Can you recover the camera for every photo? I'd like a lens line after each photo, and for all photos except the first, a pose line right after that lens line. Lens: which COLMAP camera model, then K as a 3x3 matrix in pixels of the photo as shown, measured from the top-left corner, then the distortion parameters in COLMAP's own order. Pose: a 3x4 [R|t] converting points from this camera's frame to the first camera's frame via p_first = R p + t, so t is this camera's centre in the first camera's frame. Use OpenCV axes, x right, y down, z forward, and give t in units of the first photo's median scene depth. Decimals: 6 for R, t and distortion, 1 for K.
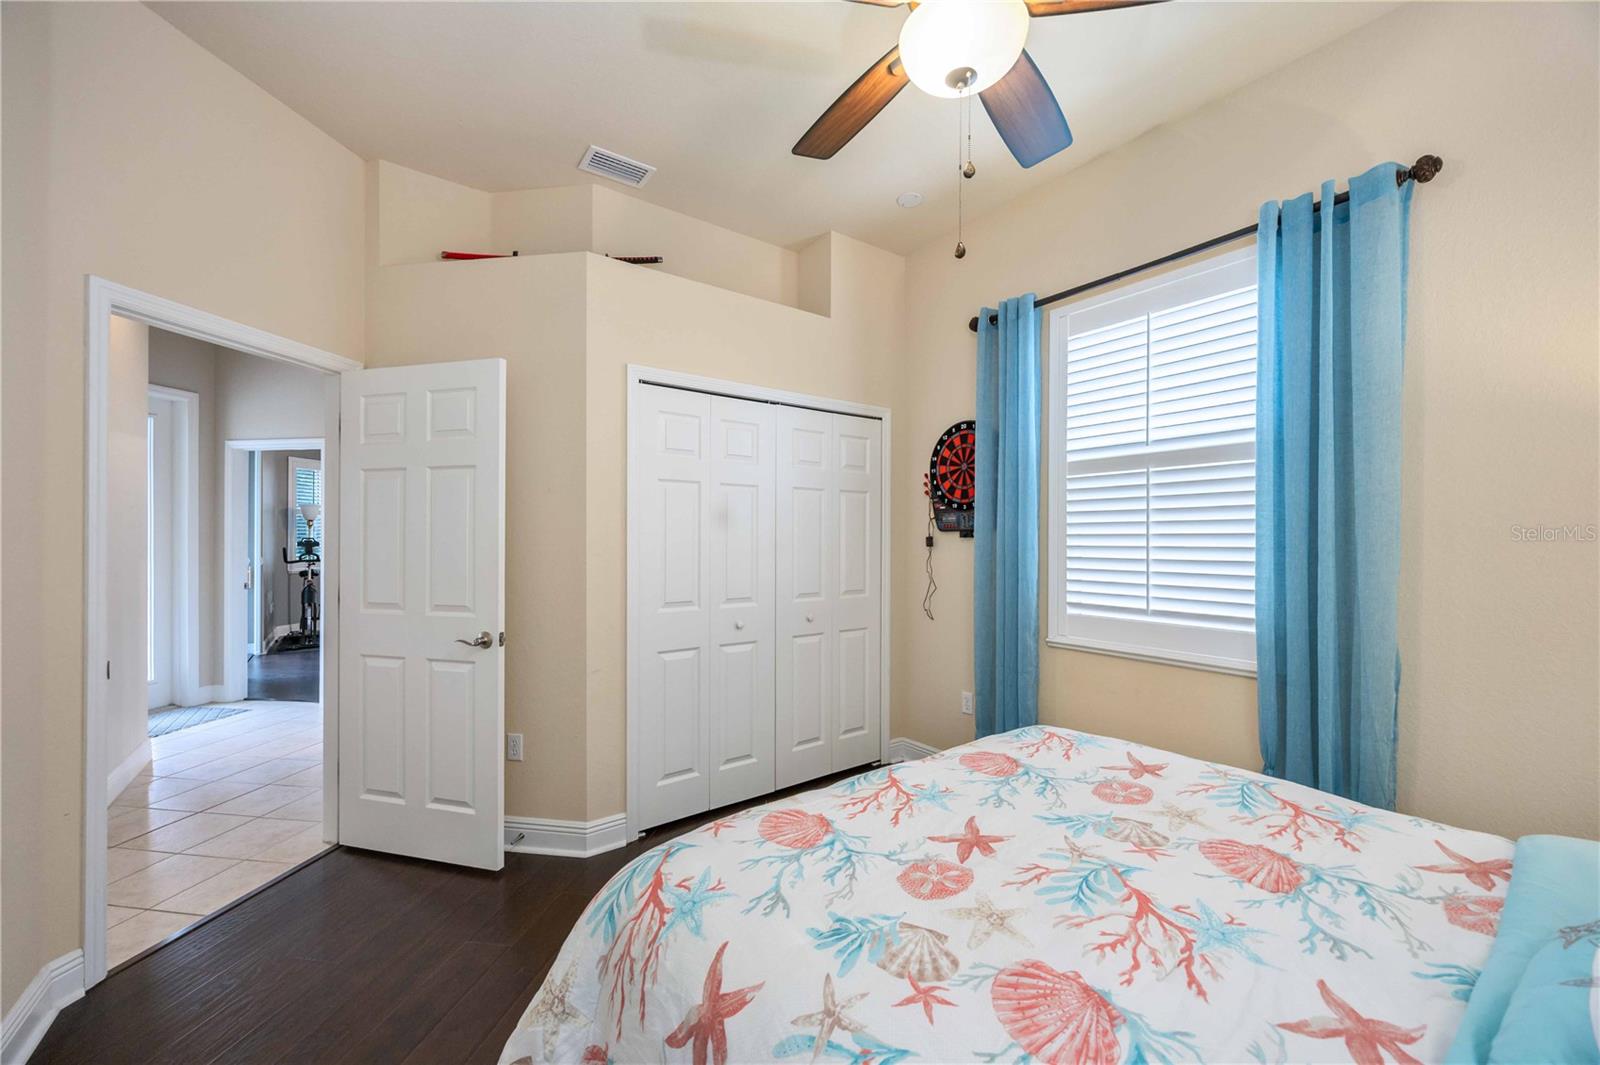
lens RADIAL K [[612.4, 0, 807.5], [0, 612.4, 538.3], [0, 0, 1]] dist [0.001472, -0.000249]
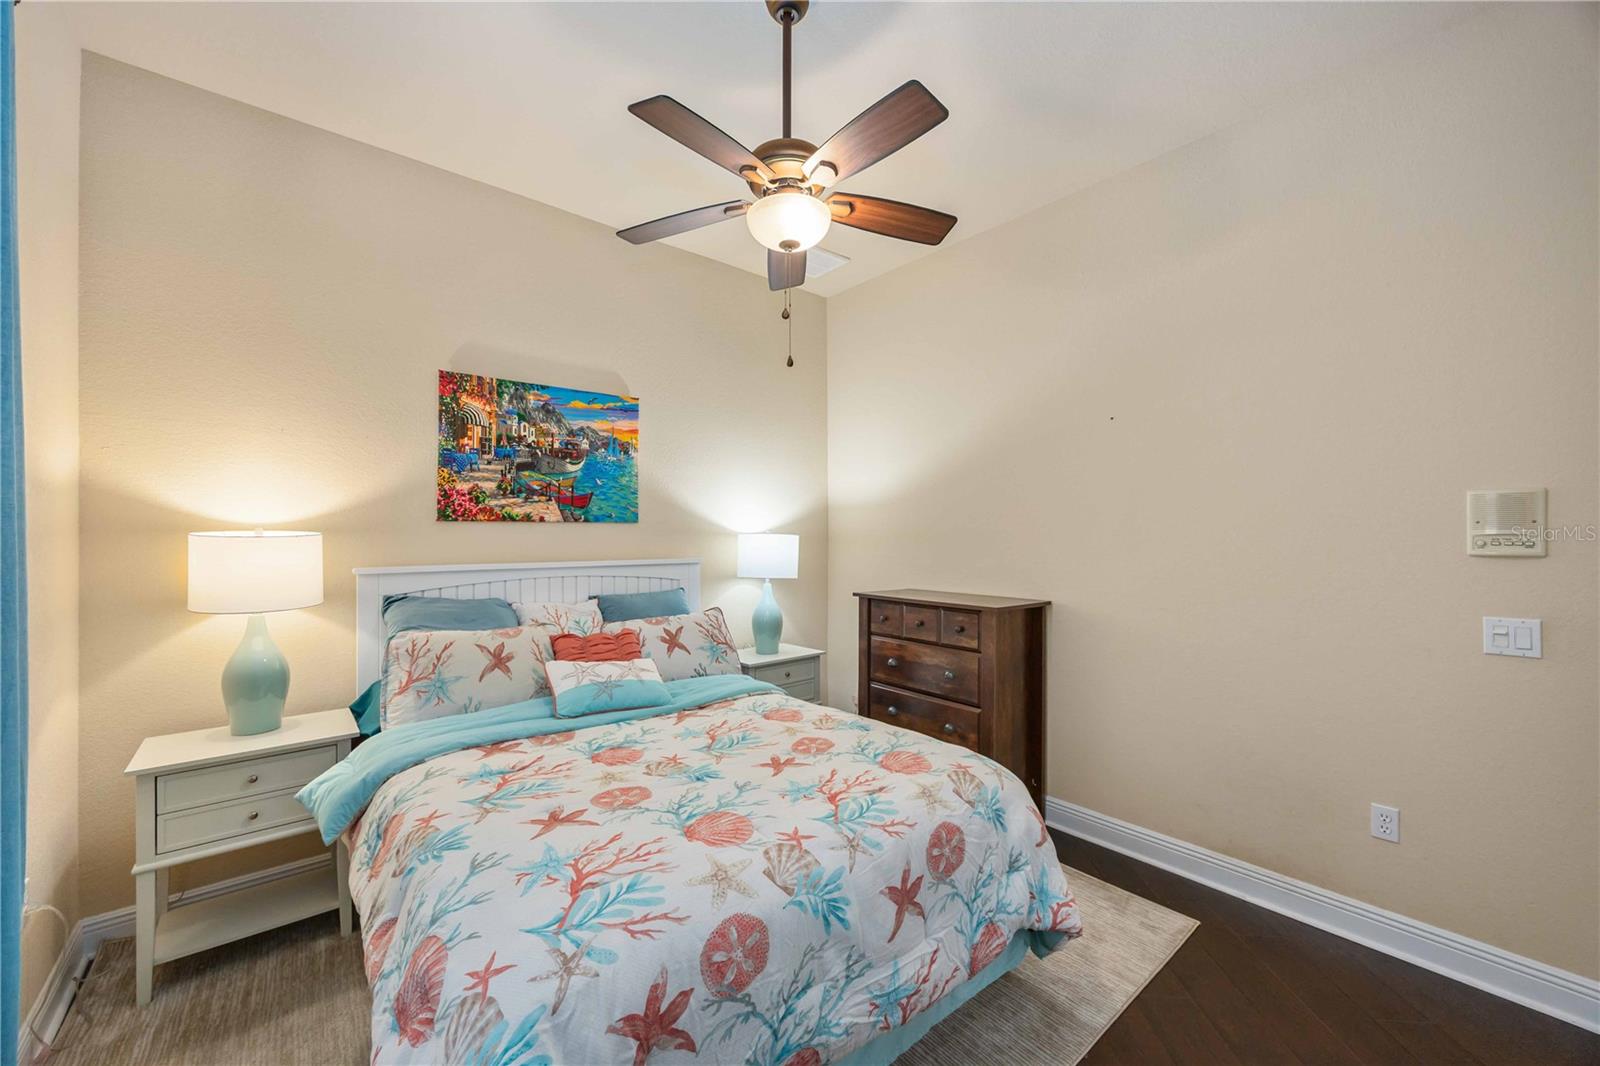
lens RADIAL K [[612.4, 0, 787.2], [0, 612.4, 534.4], [0, 0, 1]] dist [0.001472, -0.000249]
pose [[-0.999129, -0.000977, -0.041716, 0.174759], [-0.000941, 0.999999, -0.000867, -0.031086], [0.041716, -0.000827, -0.999129, 1.356279]]
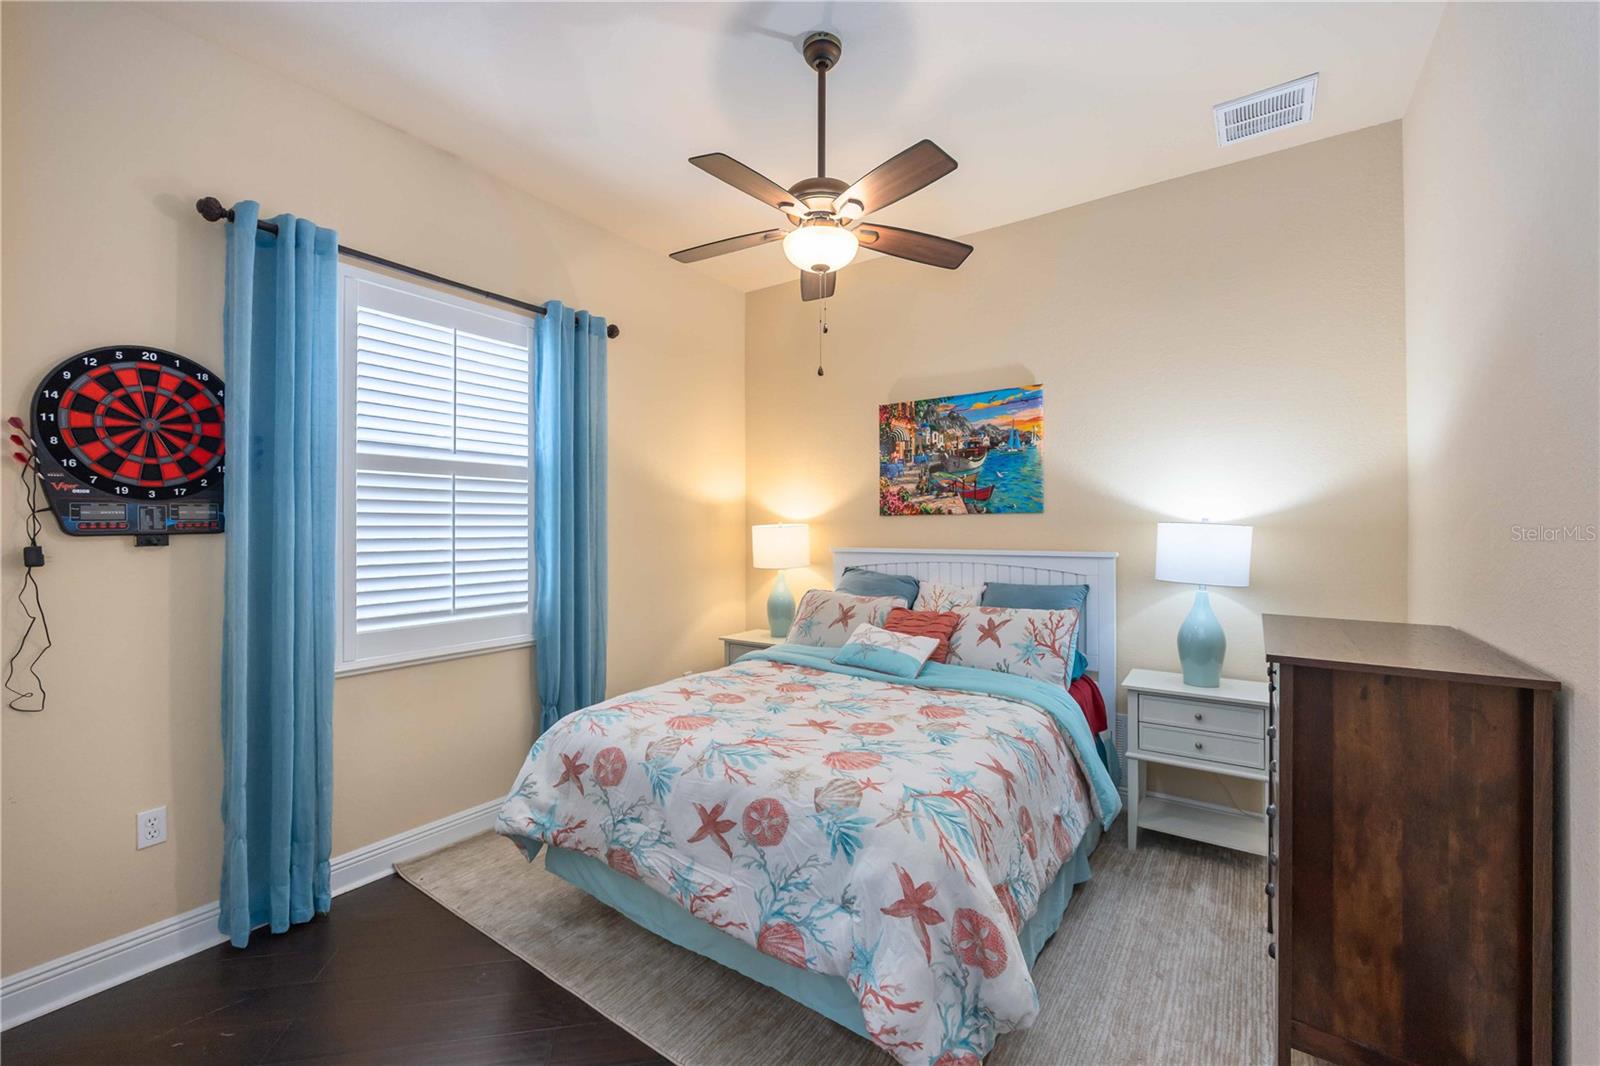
lens RADIAL K [[640.2, 0, 794.0], [0, 640.2, 529.0], [0, 0, 1]] dist [-0.002502, -0.000588]
pose [[-0.314912, -0.000993, 0.949120, -0.752909], [0.001876, 0.999997, 0.001669, -0.025667], [-0.949119, 0.002306, -0.314909, 0.886447]]
